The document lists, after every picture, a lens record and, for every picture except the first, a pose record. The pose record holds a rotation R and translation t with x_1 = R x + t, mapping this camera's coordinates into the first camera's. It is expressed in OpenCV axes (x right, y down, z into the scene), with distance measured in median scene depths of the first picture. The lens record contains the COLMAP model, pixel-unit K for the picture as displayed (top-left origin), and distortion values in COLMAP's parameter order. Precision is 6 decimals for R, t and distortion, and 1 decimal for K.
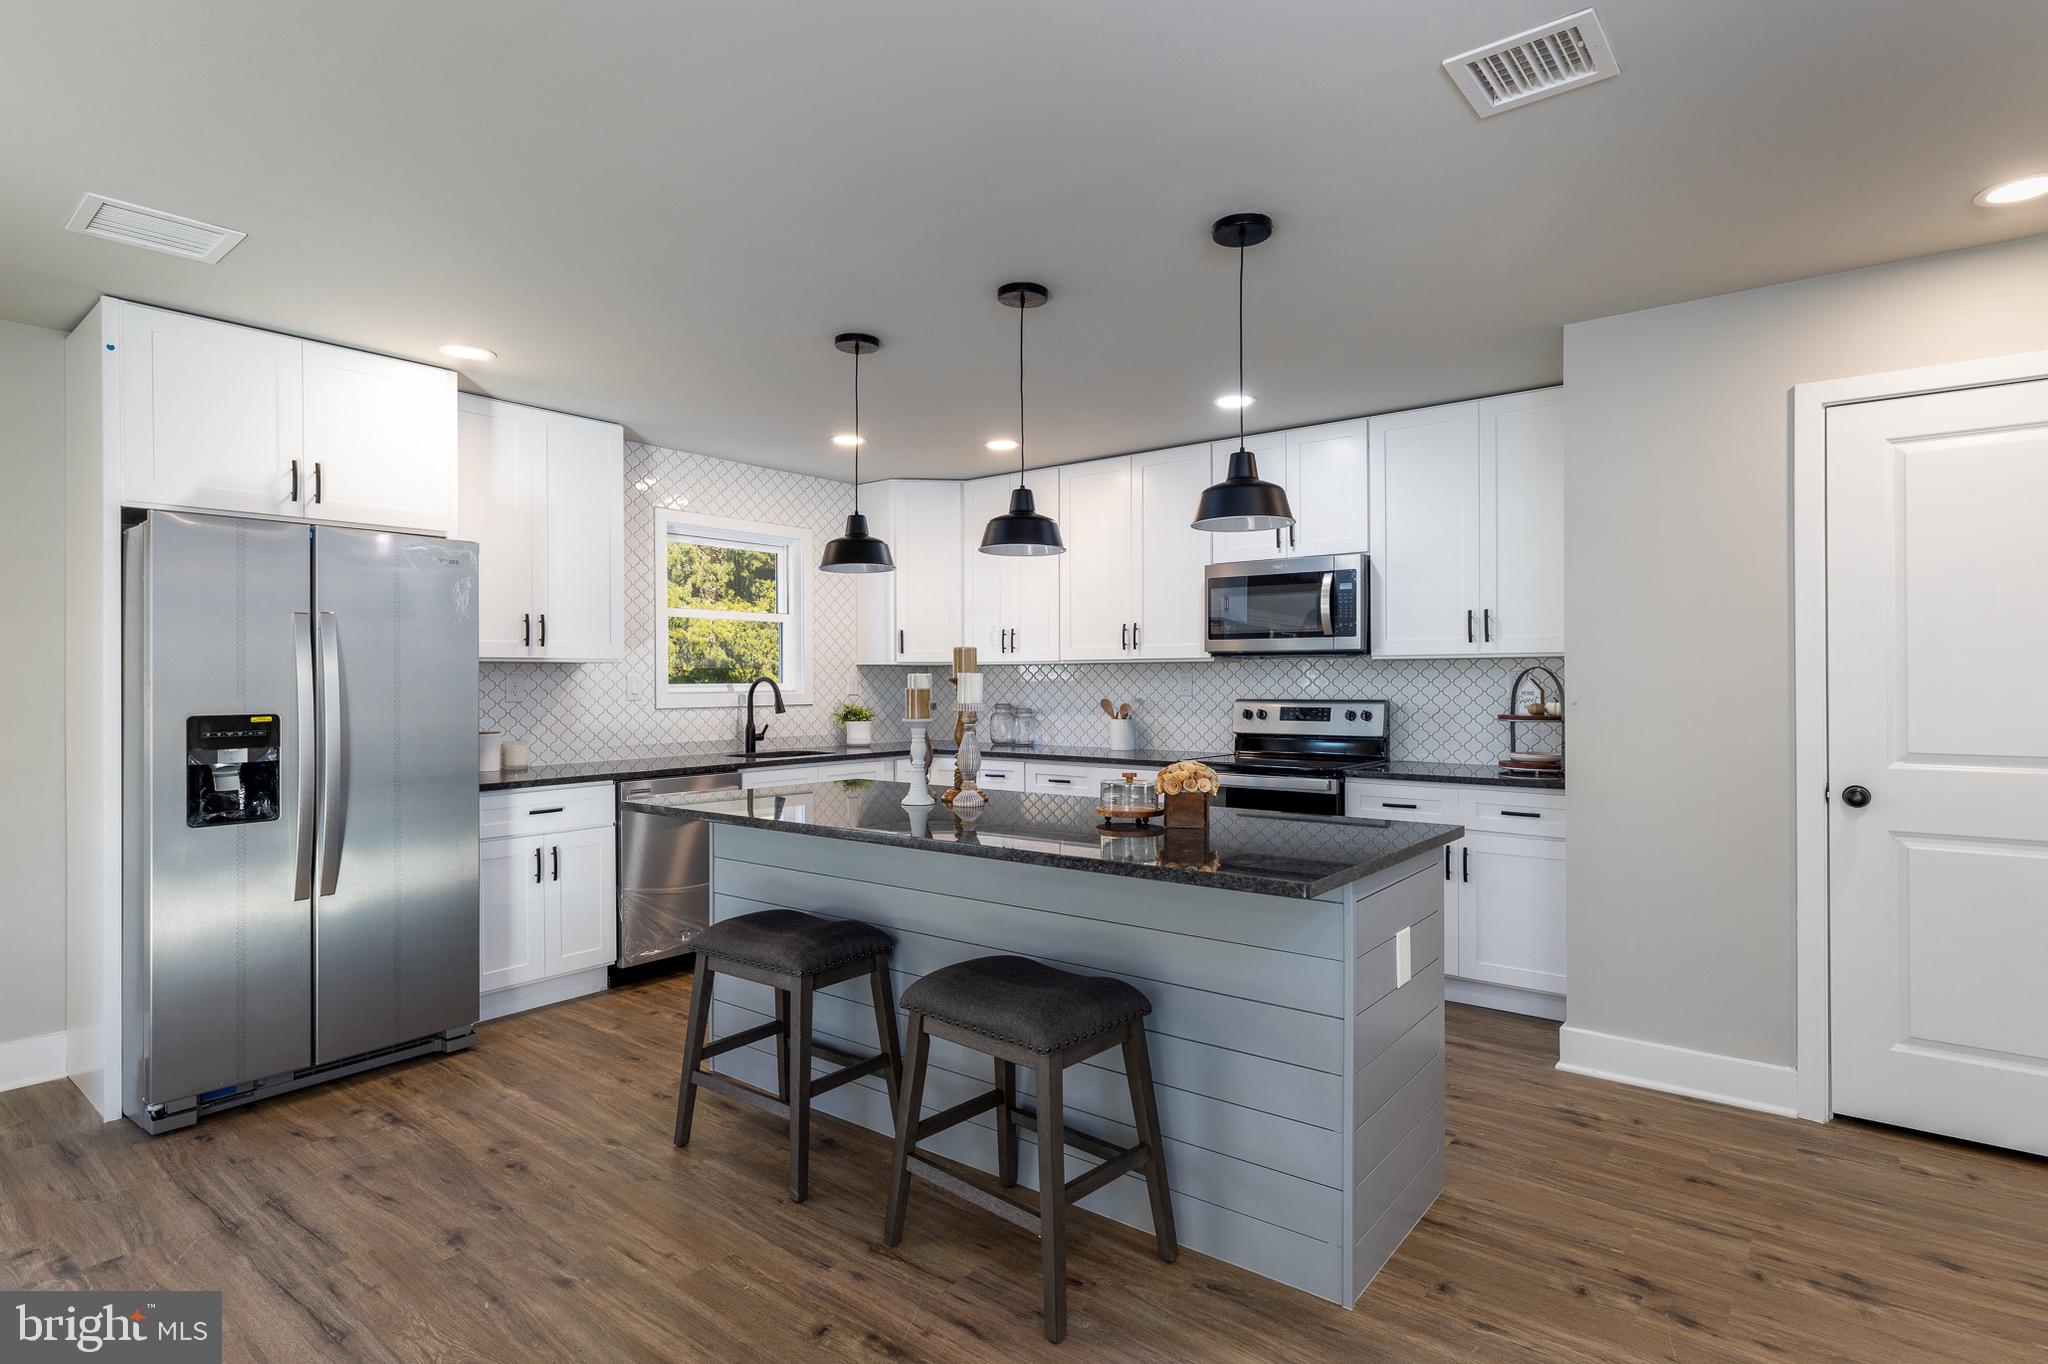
lens RADIAL K [[1045.8, 0, 1007.7], [0, 1045.8, 674.1], [0, 0, 1]] dist [0.004698, -0.001011]
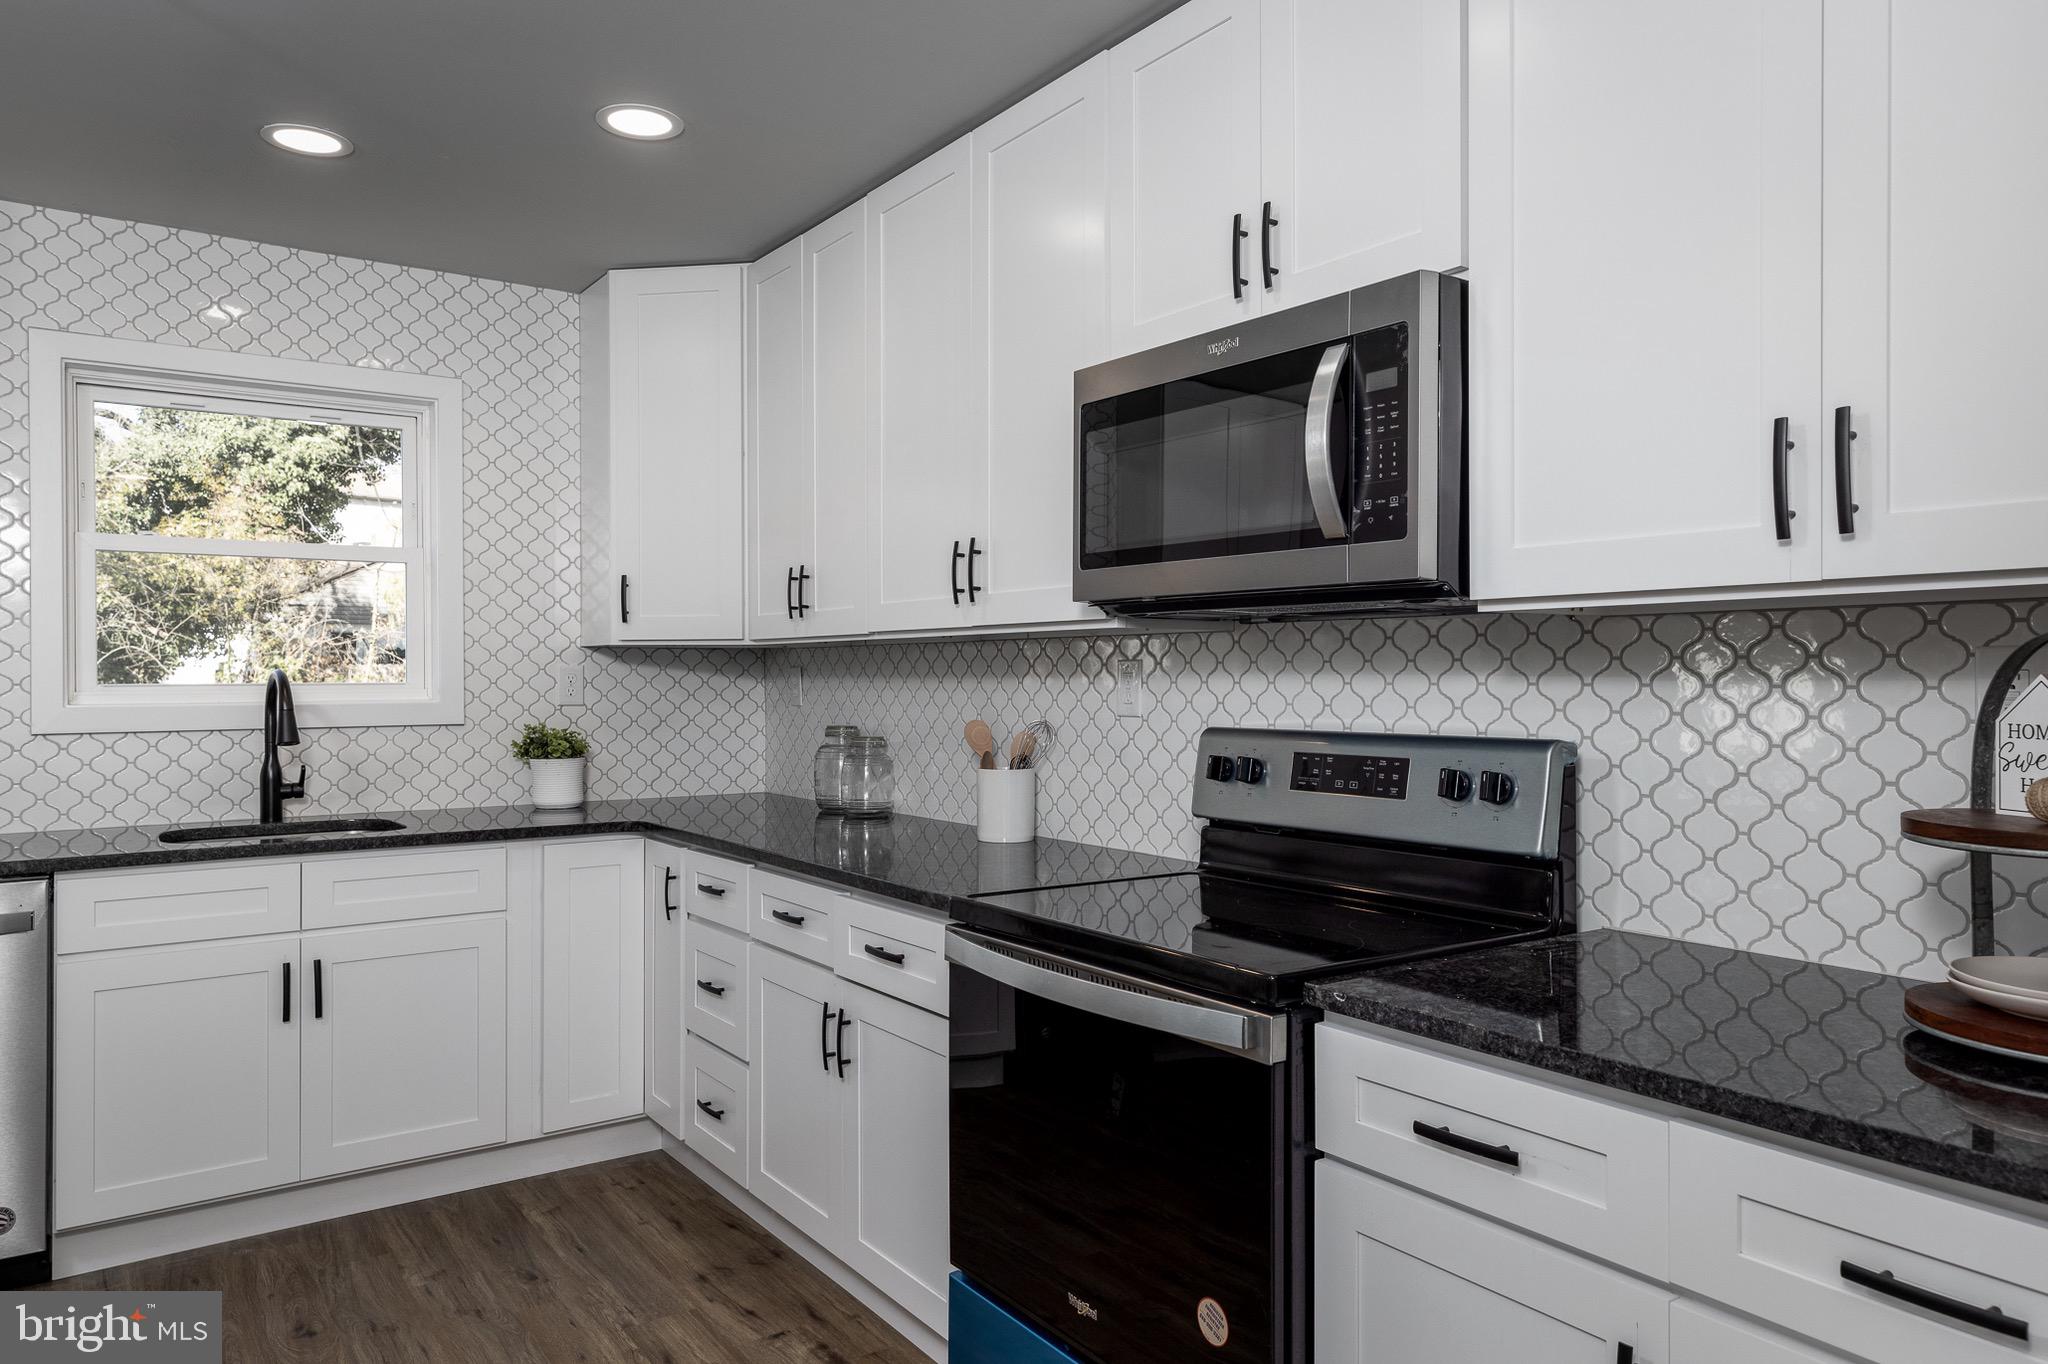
lens RADIAL K [[1335.3, 0, 1017.3], [0, 1335.3, 675.7], [0, 0, 1]] dist [0.009565, -0.001690]
pose [[0.963785, 0.001123, -0.266678, 0.313953], [0.000645, 0.999978, 0.006543, 0.001695], [0.266680, -0.006478, 0.963763, 0.564814]]
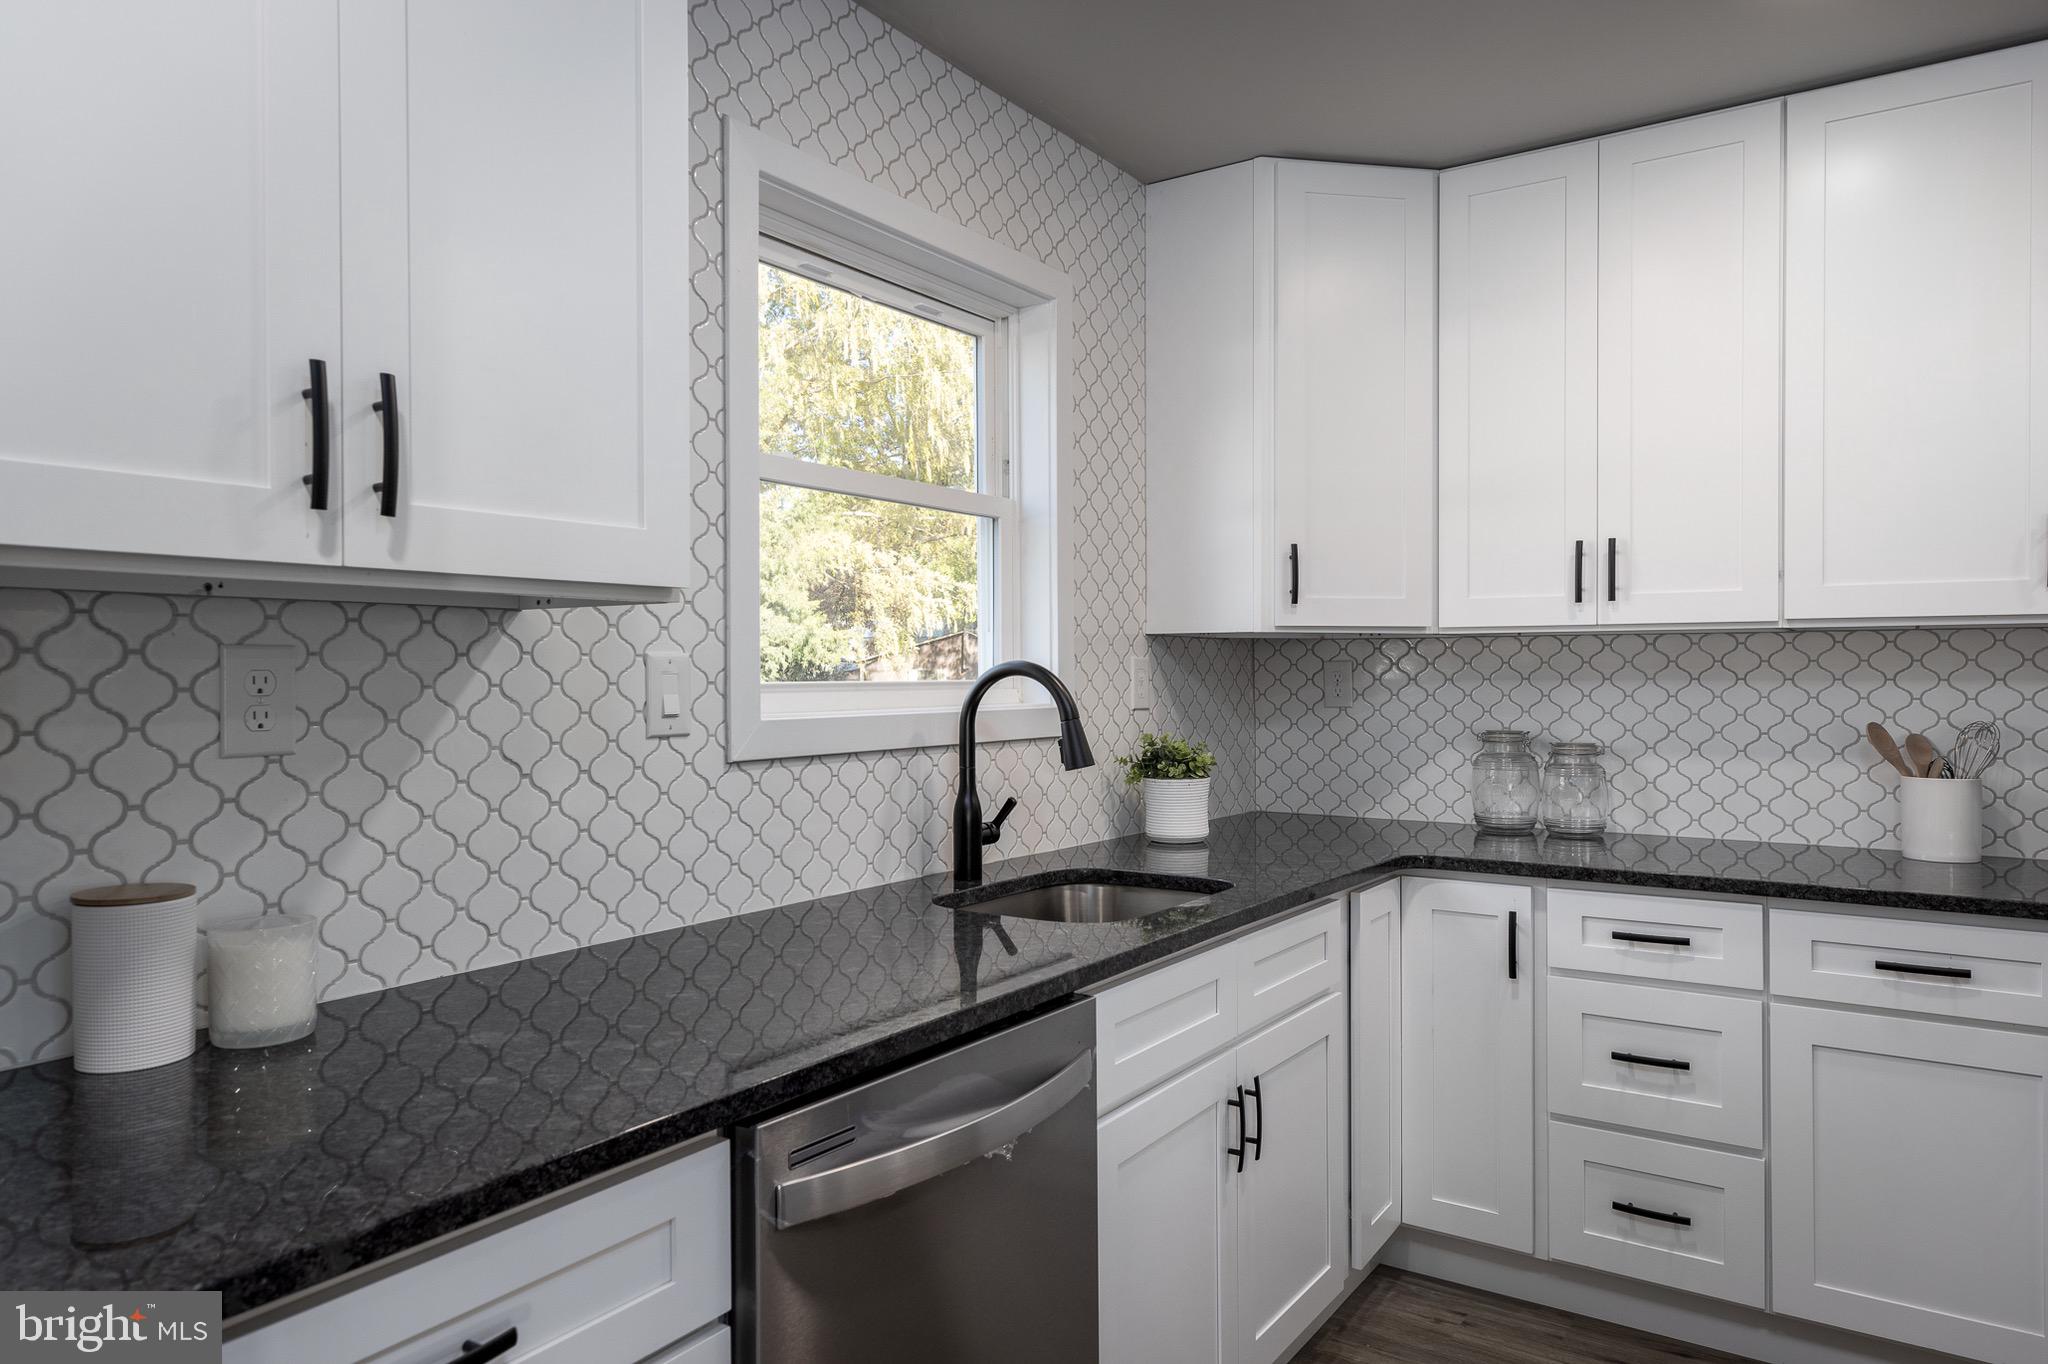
lens RADIAL K [[1335.3, 0, 1021.9], [0, 1335.3, 678.0], [0, 0, 1]] dist [0.009565, -0.001690]
pose [[0.996685, 0.001797, 0.081336, -0.309972], [-0.002488, 0.999962, 0.008395, 0.005001], [-0.081318, -0.008569, 0.996651, 0.655556]]
